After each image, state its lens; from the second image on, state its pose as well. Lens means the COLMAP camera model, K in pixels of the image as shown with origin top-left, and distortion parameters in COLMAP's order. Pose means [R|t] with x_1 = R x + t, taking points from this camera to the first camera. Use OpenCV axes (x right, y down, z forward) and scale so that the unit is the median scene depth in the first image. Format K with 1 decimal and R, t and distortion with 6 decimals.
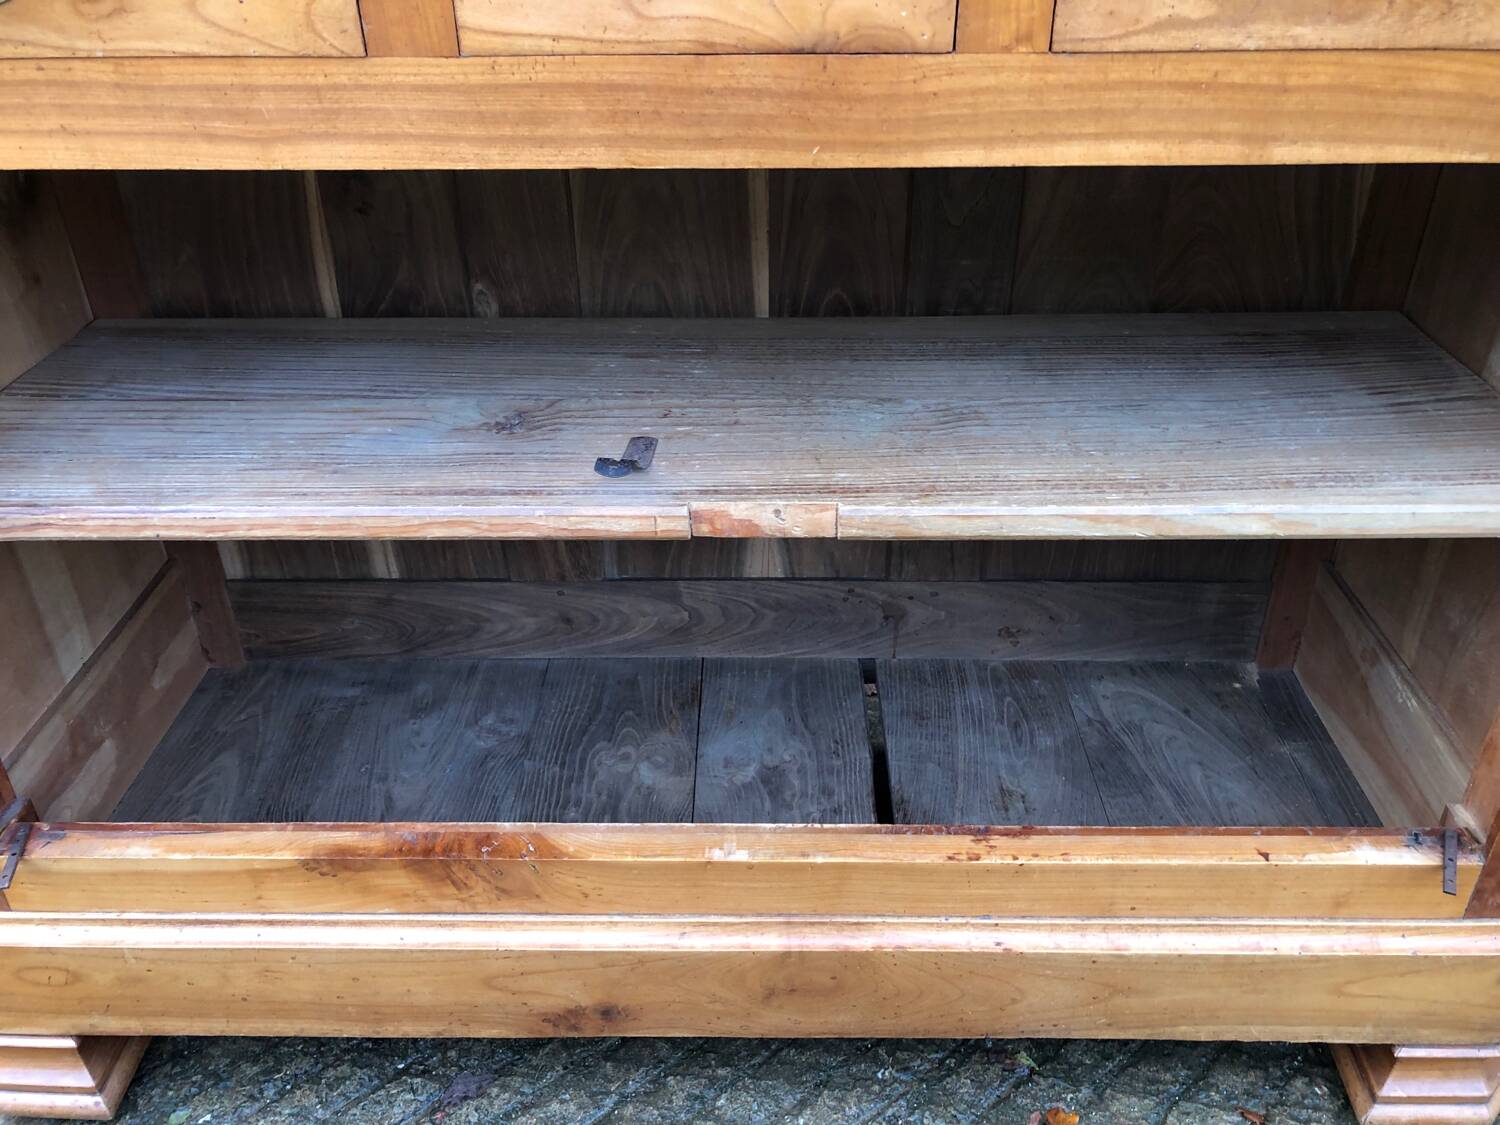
lens RADIAL K [[1229.1, 0, 750.2], [0, 1229.1, 554.7], [0, 0, 1]] dist [0.039591, -0.044456]
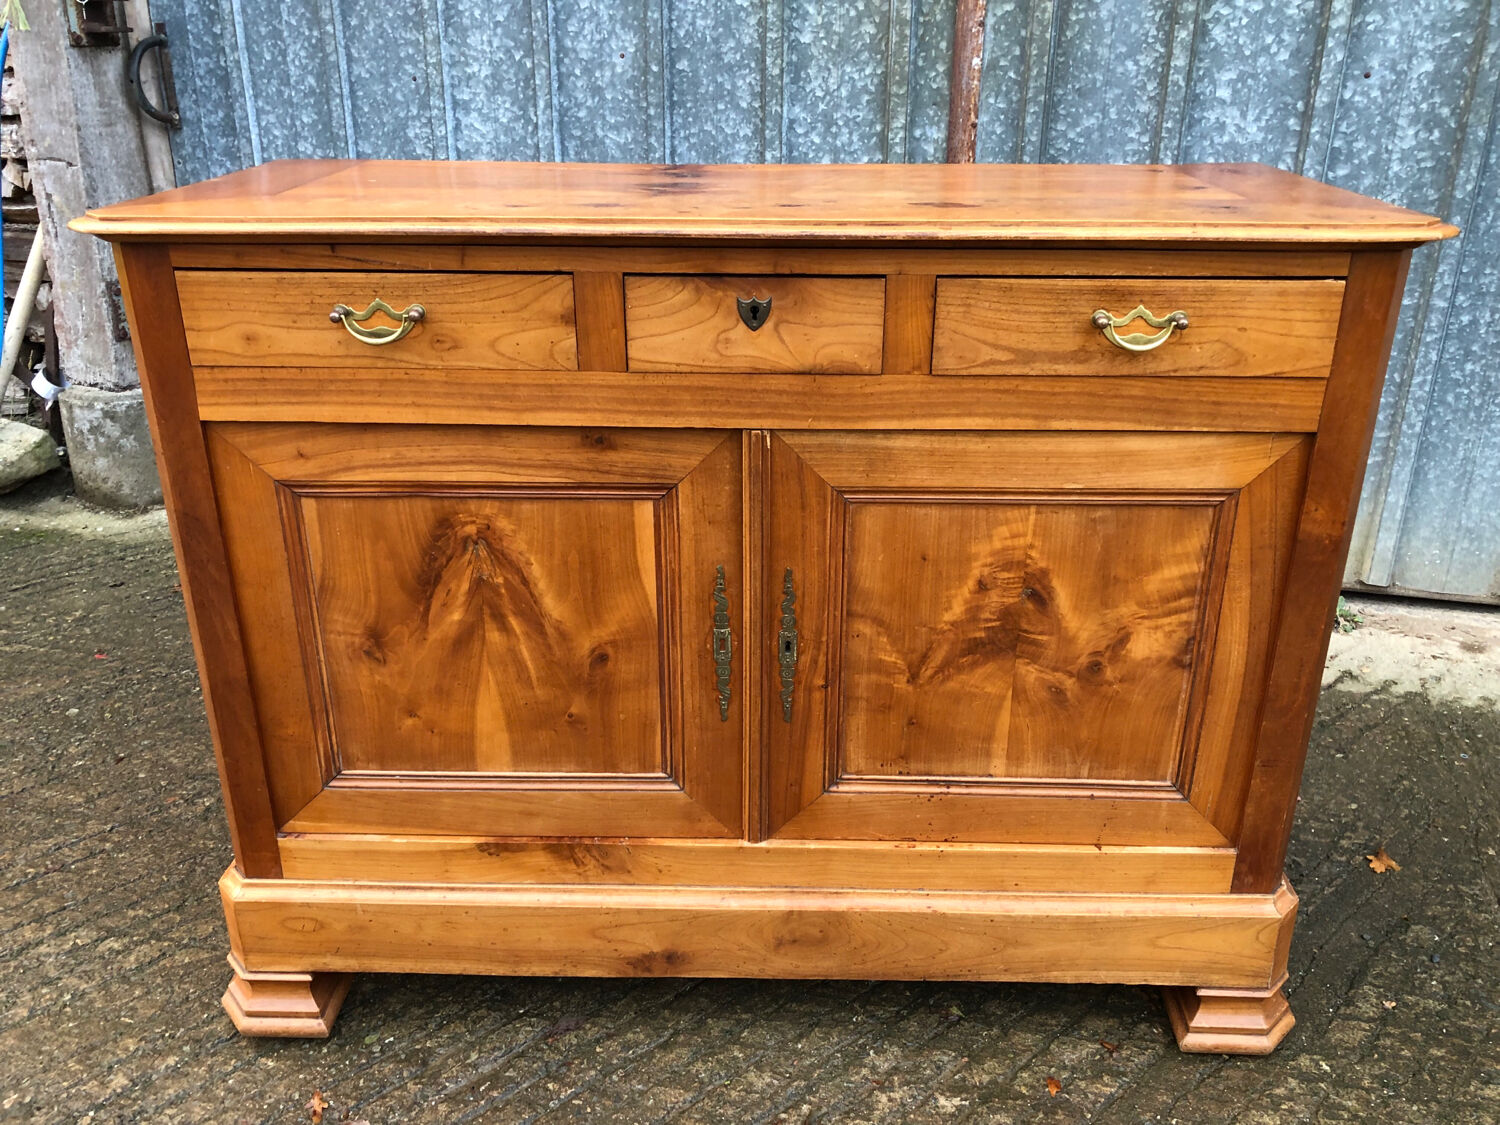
lens RADIAL K [[1229.1, 0, 763.9], [0, 1229.1, 539.0], [0, 0, 1]] dist [0.039591, -0.044456]
pose [[0.999899, 0.013902, 0.003072, -0.015030], [-0.013298, 0.988995, -0.147350, 0.091823], [-0.005086, 0.147294, 0.989080, -0.579920]]
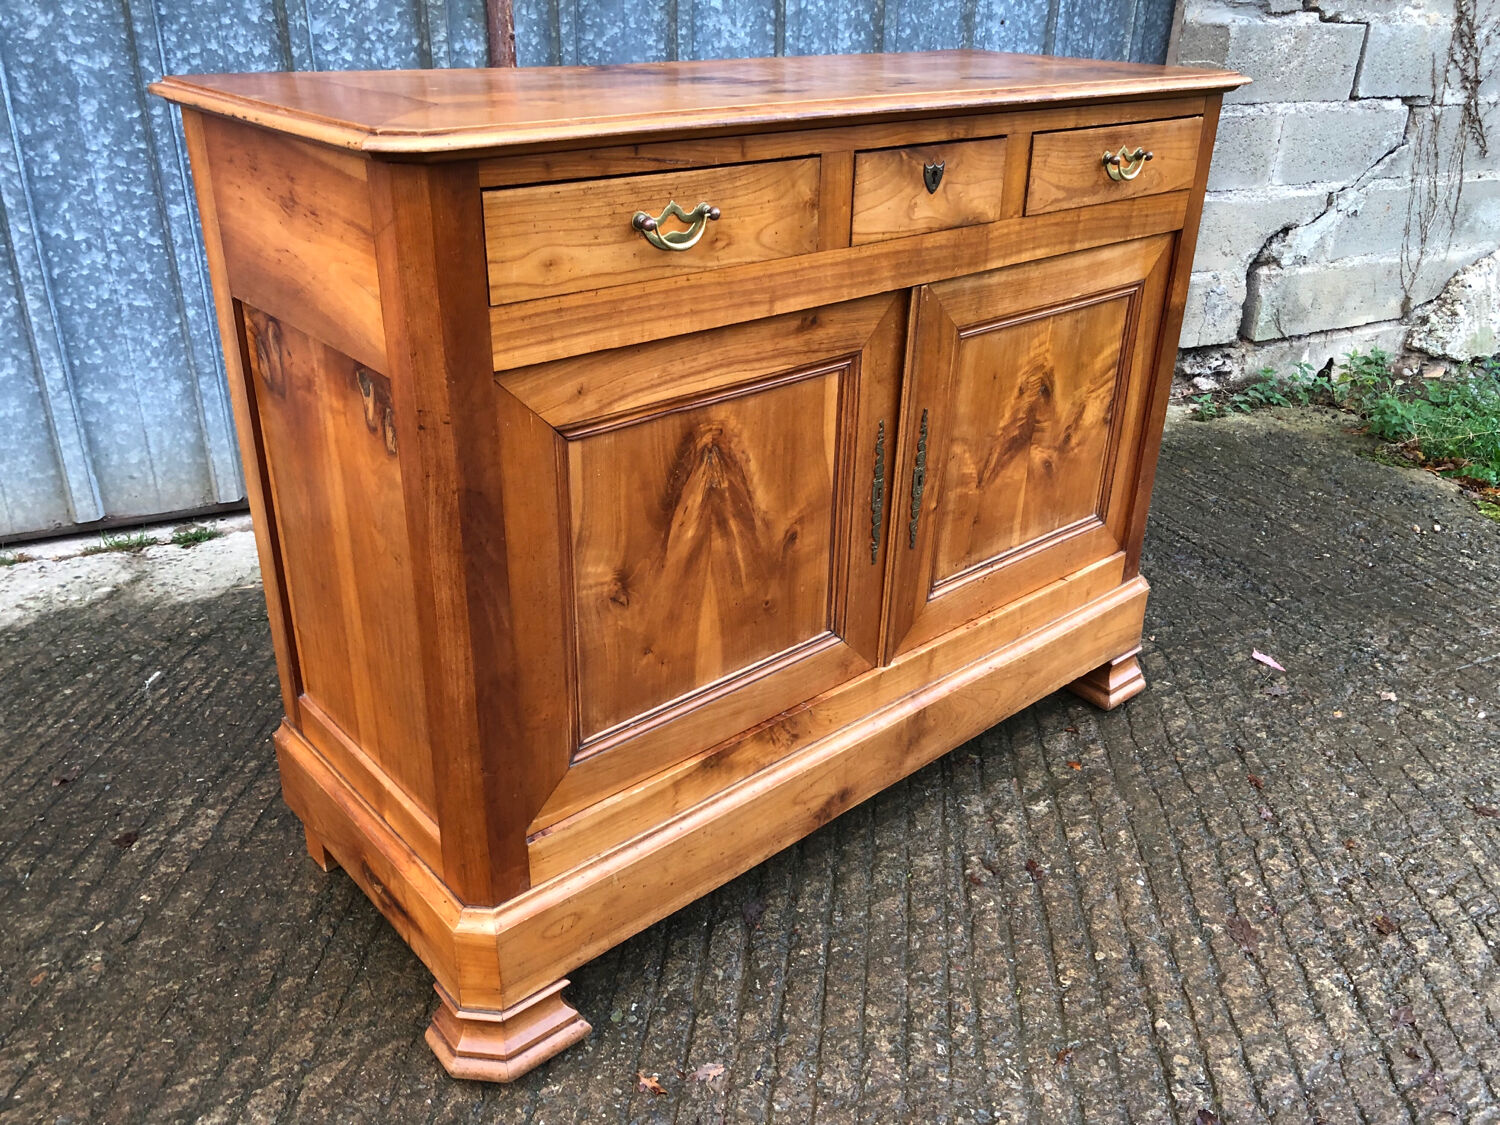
lens RADIAL K [[1229.1, 0, 757.0], [0, 1229.1, 551.8], [0, 0, 1]] dist [0.039591, -0.044456]
pose [[0.729657, -0.267528, 0.629308, -1.192897], [0.328574, 0.944257, 0.020449, -0.008348], [-0.599699, 0.191854, 0.776887, -0.277515]]
